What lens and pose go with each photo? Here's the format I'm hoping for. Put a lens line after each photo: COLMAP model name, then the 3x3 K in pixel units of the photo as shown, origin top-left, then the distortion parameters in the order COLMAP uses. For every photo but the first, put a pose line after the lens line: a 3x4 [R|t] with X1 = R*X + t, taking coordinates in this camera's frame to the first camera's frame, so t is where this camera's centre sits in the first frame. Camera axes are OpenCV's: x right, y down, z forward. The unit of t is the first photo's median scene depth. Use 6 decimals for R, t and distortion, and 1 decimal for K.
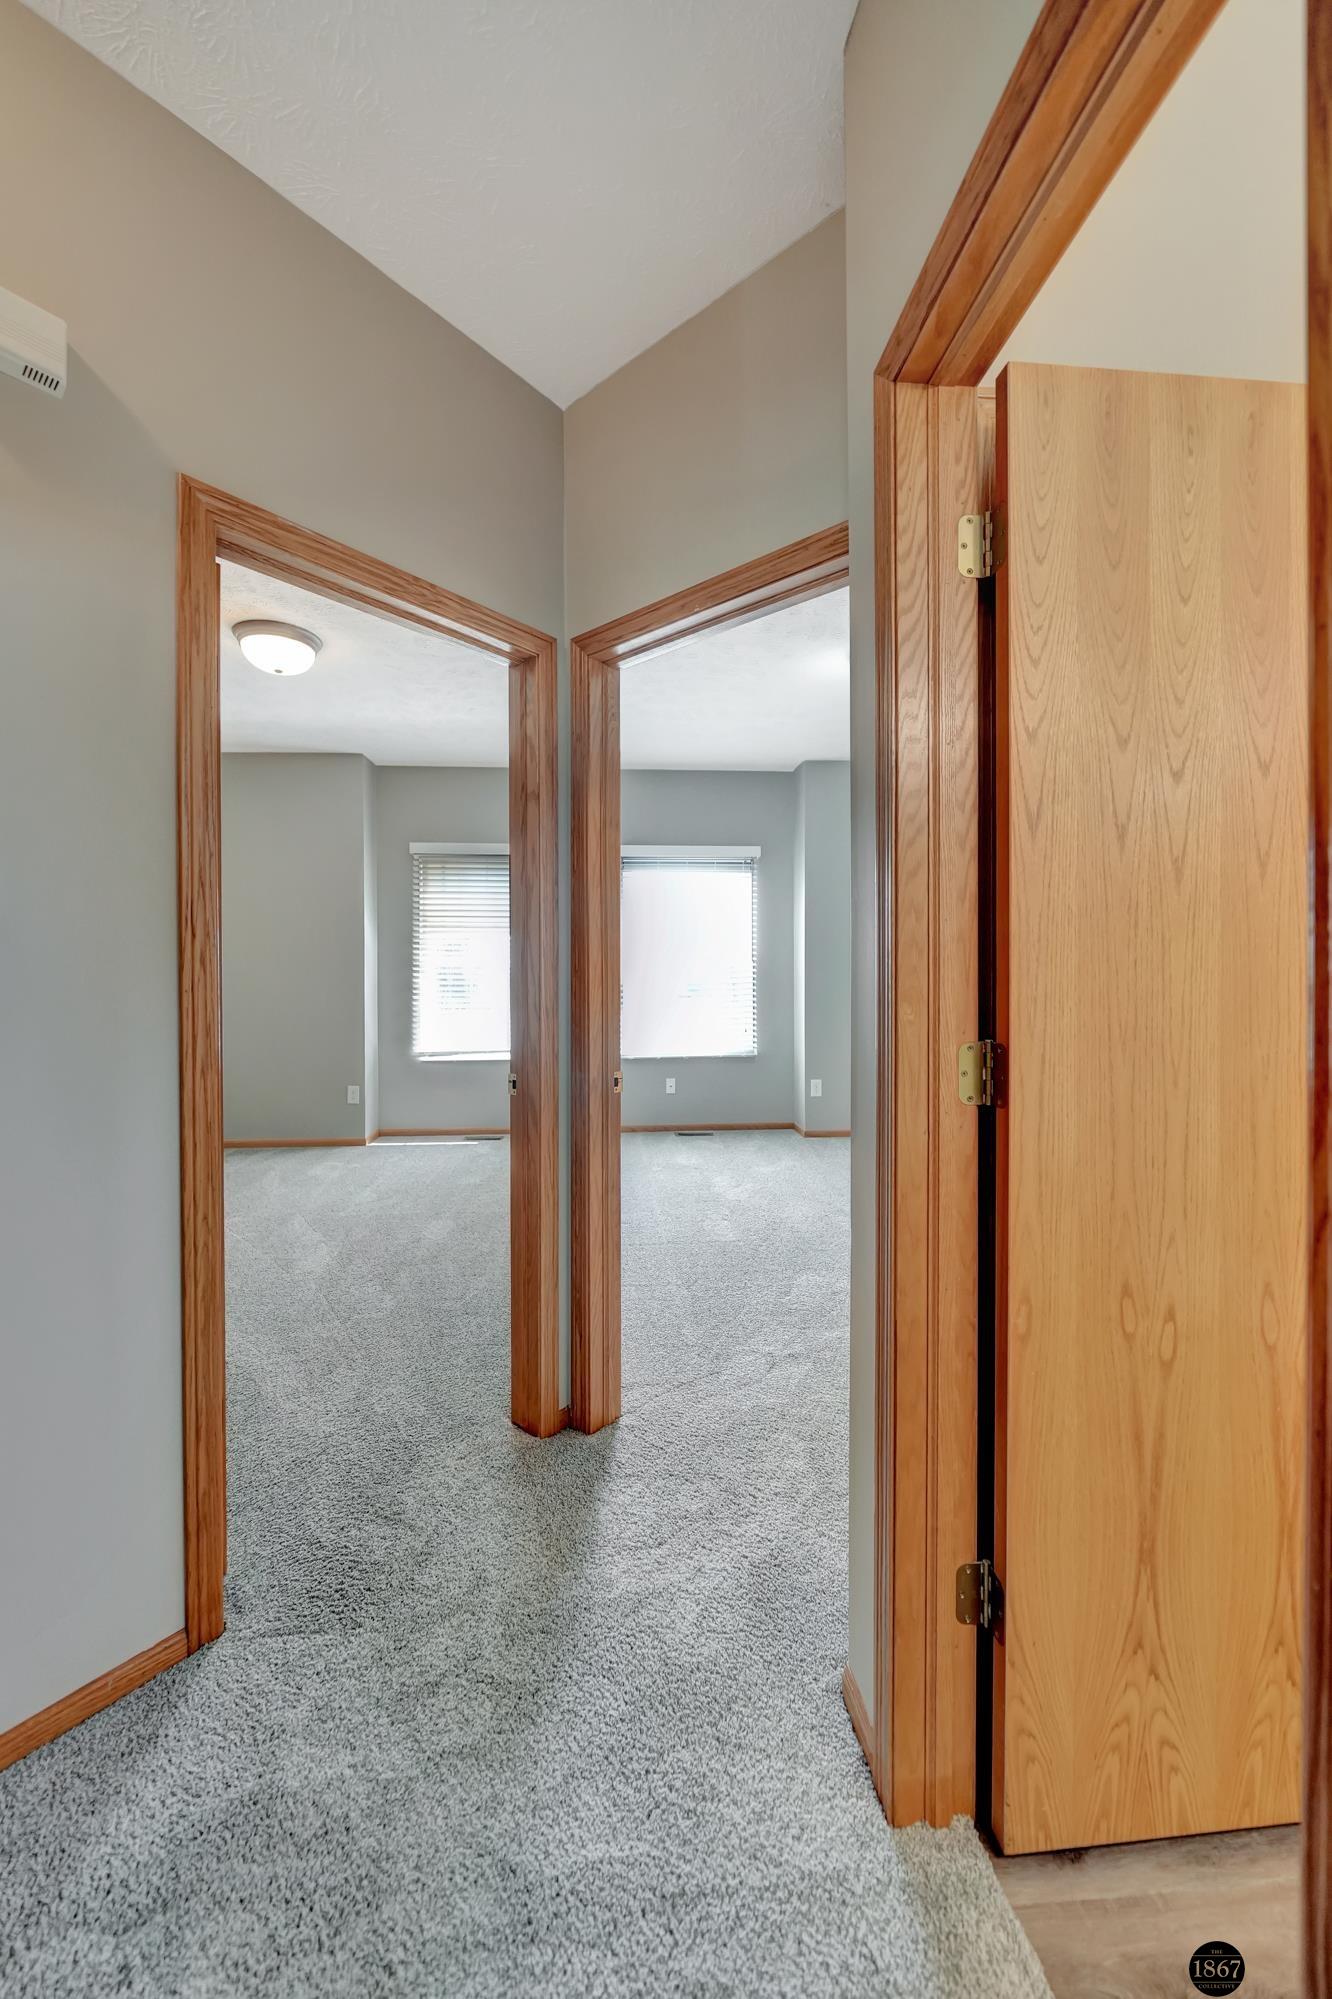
lens RADIAL K [[756.3, 0, 665.4], [0, 756.3, 985.6], [0, 0, 1]] dist [-0.001189, -0.000717]
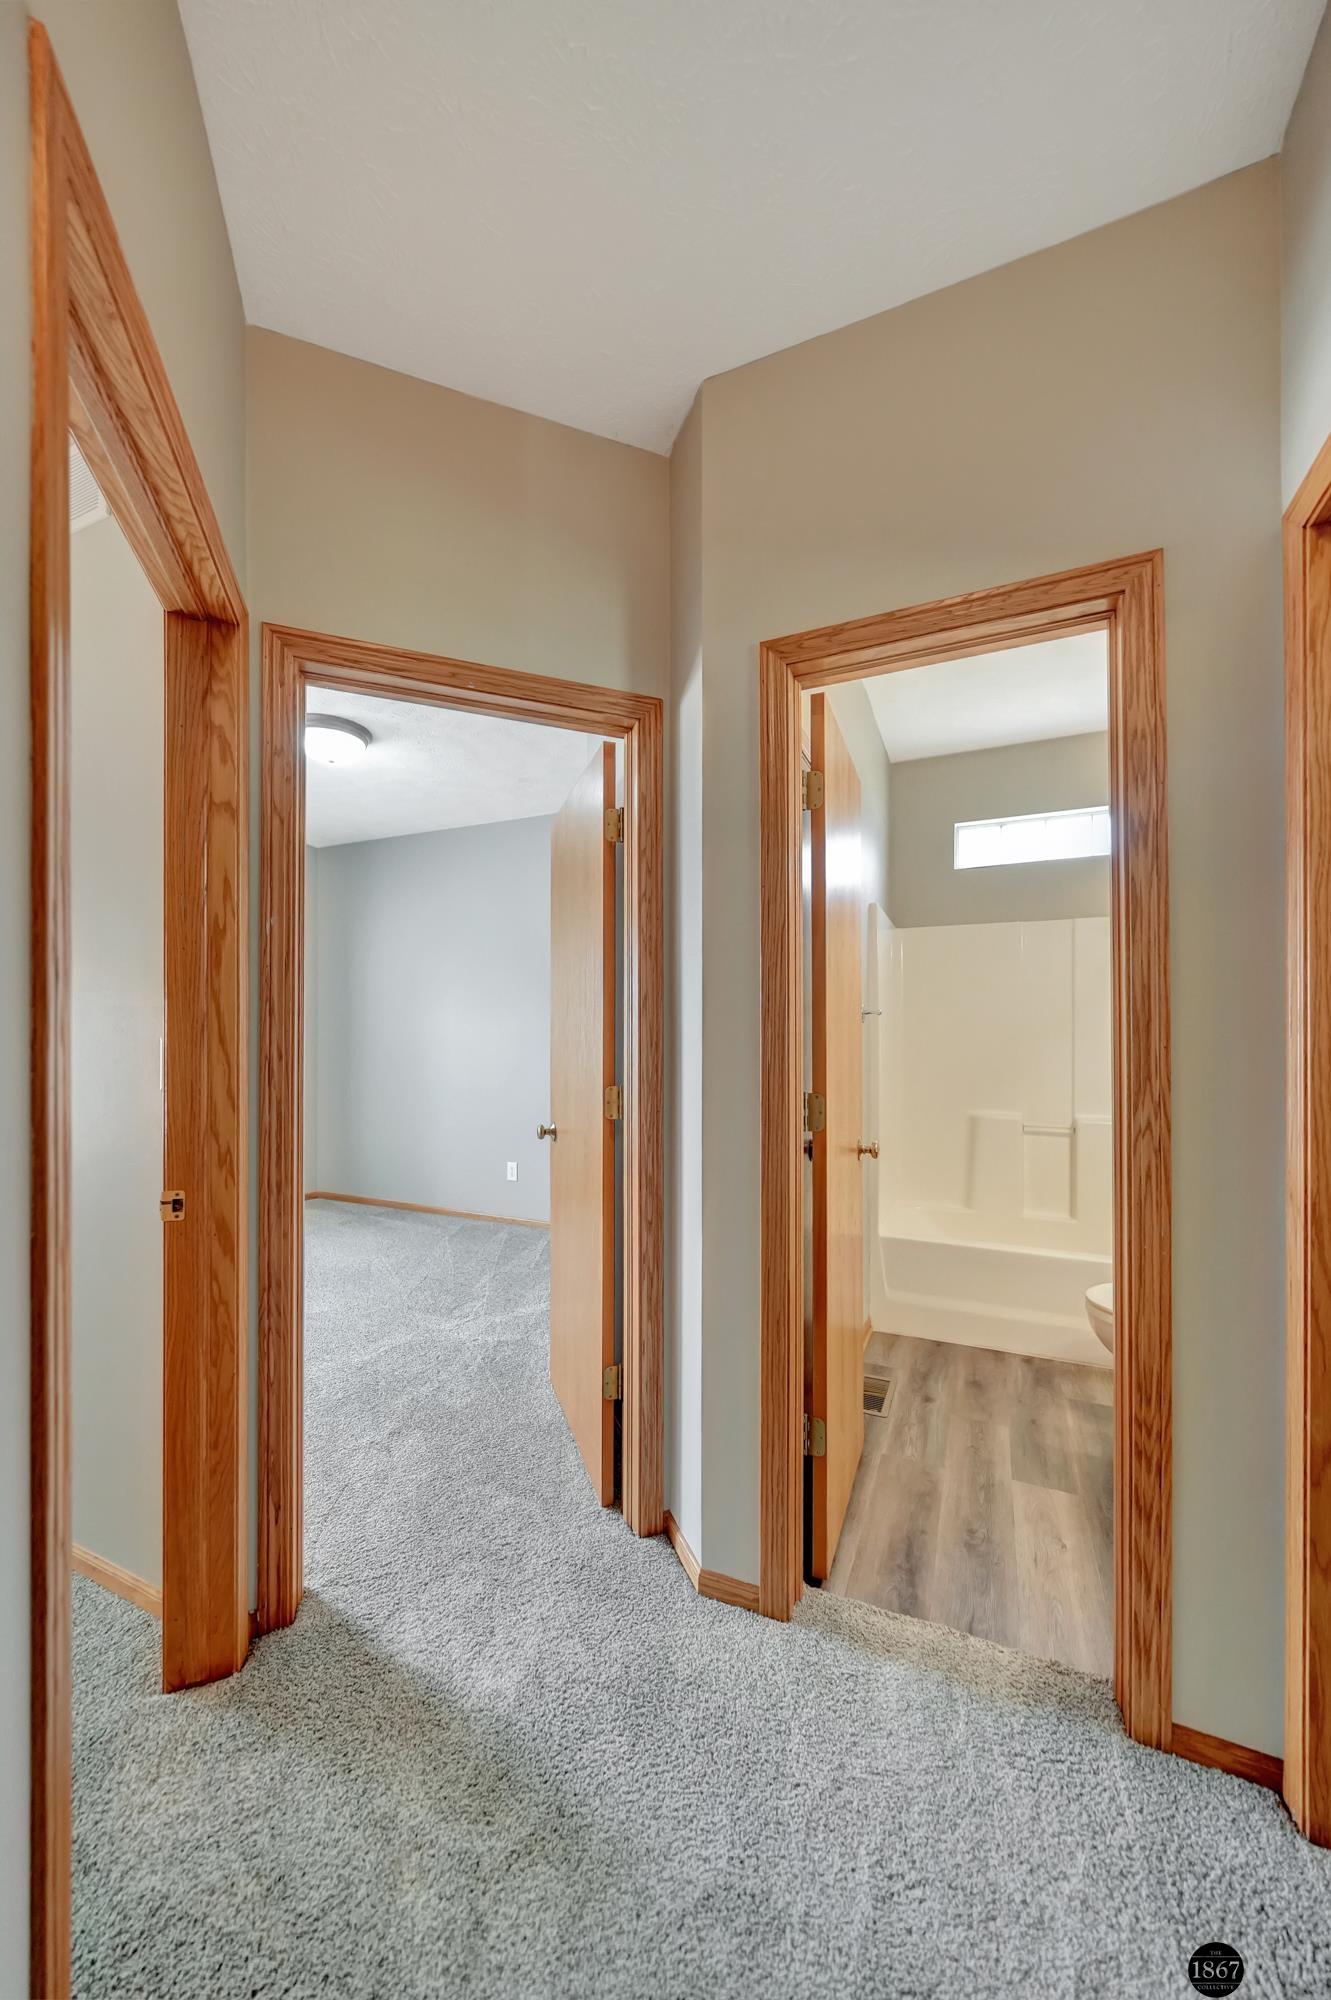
lens RADIAL K [[693.2, 0, 672.1], [0, 693.2, 1048.2], [0, 0, 1]] dist [-0.001030, 0.000118]
pose [[0.478781, 0.006749, 0.877908, -0.693223], [0.003958, 0.999944, -0.009846, -0.009341], [-0.877925, 0.008189, 0.478727, 0.359898]]
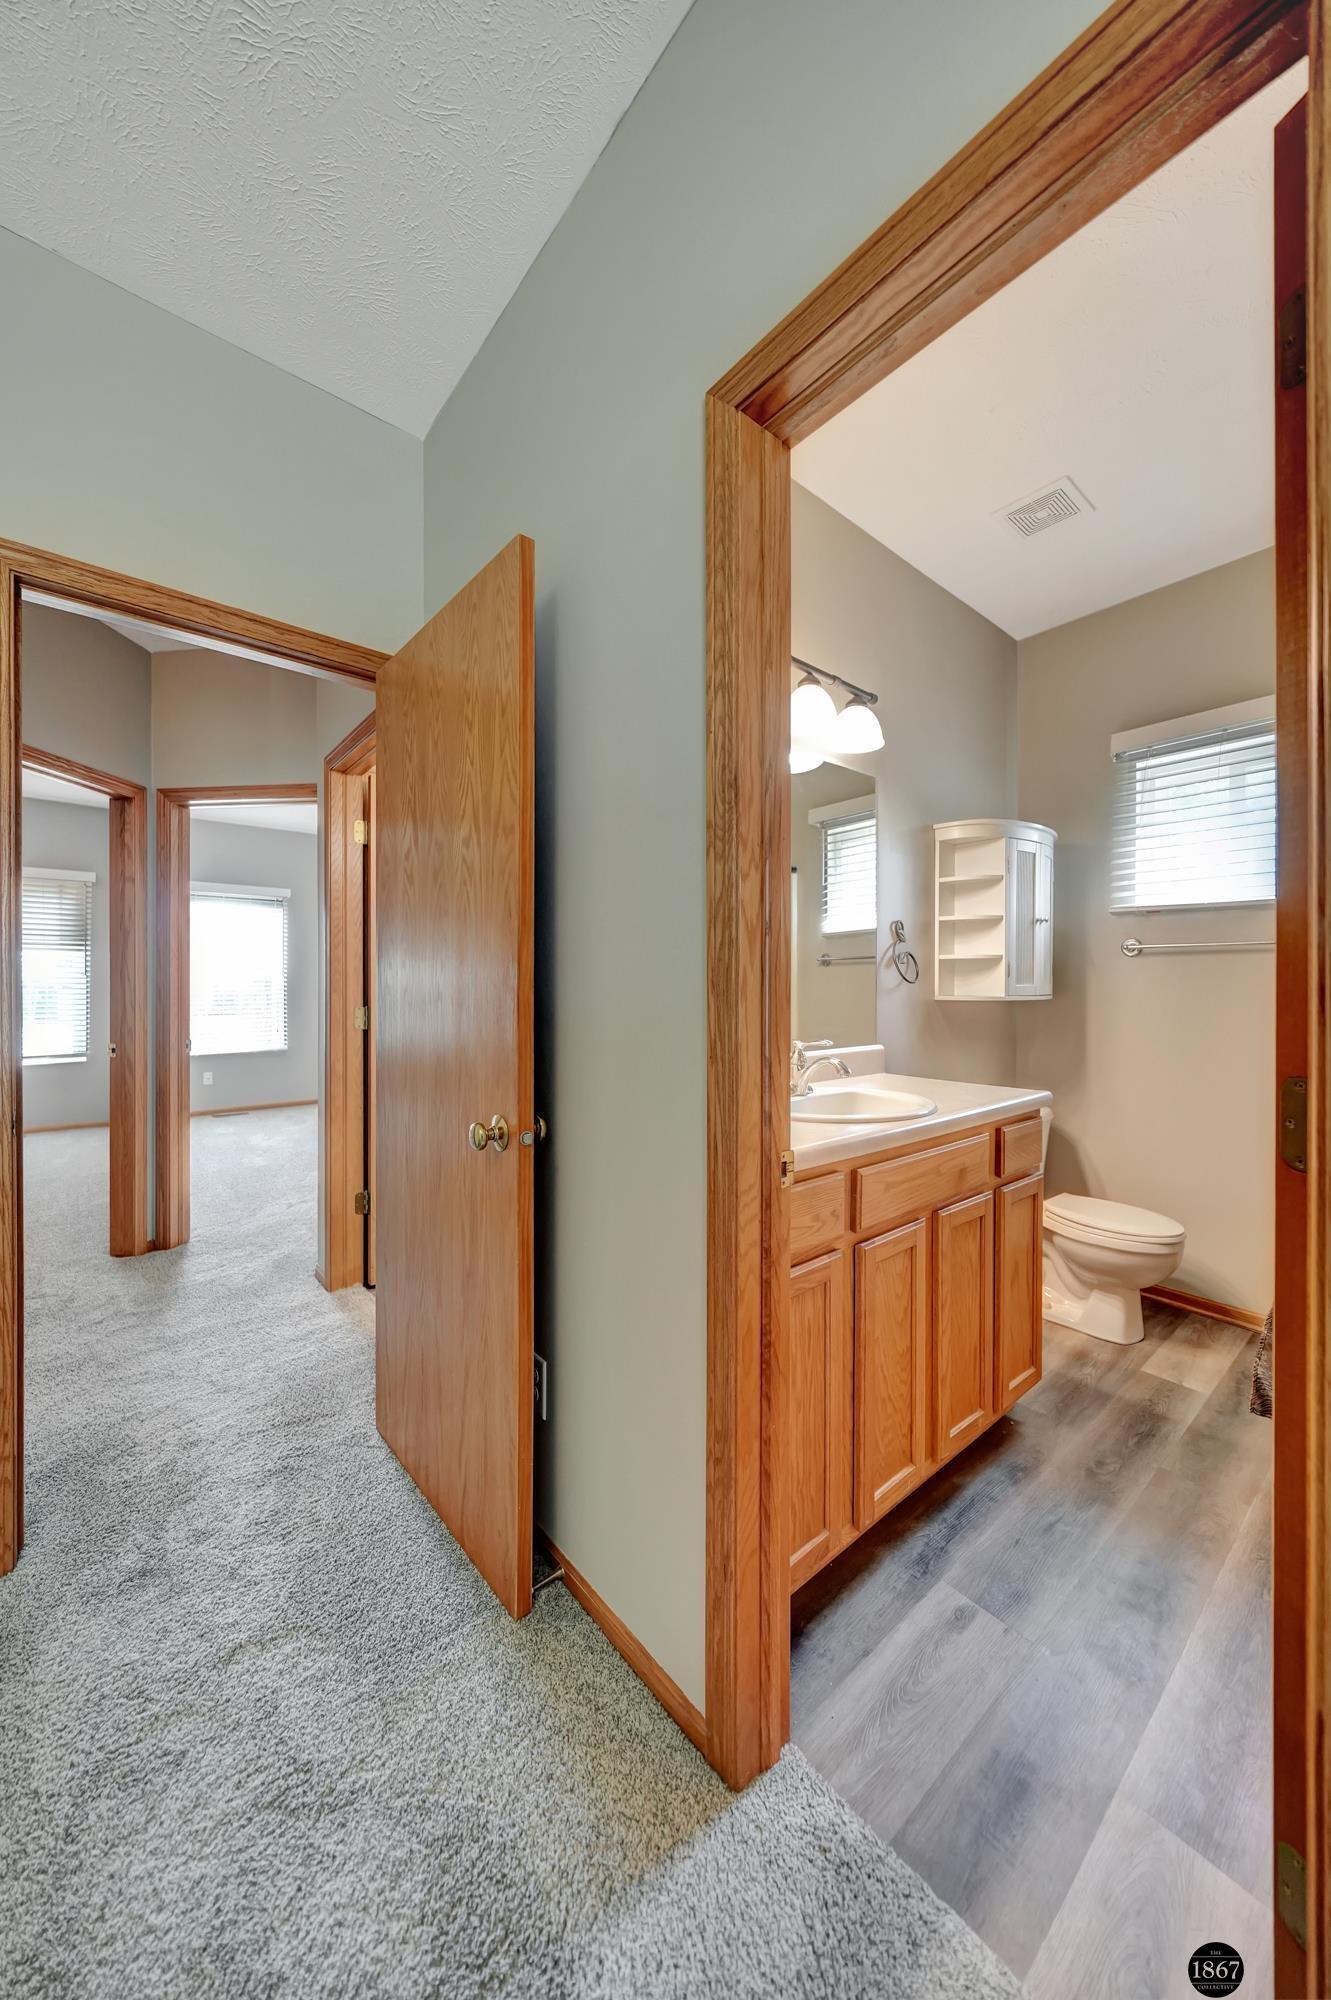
lens RADIAL K [[701.5, 0, 668.9], [0, 701.5, 988.0], [0, 0, 1]] dist [-0.002474, 0.000030]
pose [[0.820545, 0.001209, 0.571580, -0.098883], [0.008570, 0.999859, -0.014418, 0.035541], [-0.571517, 0.016729, 0.820420, -1.223369]]
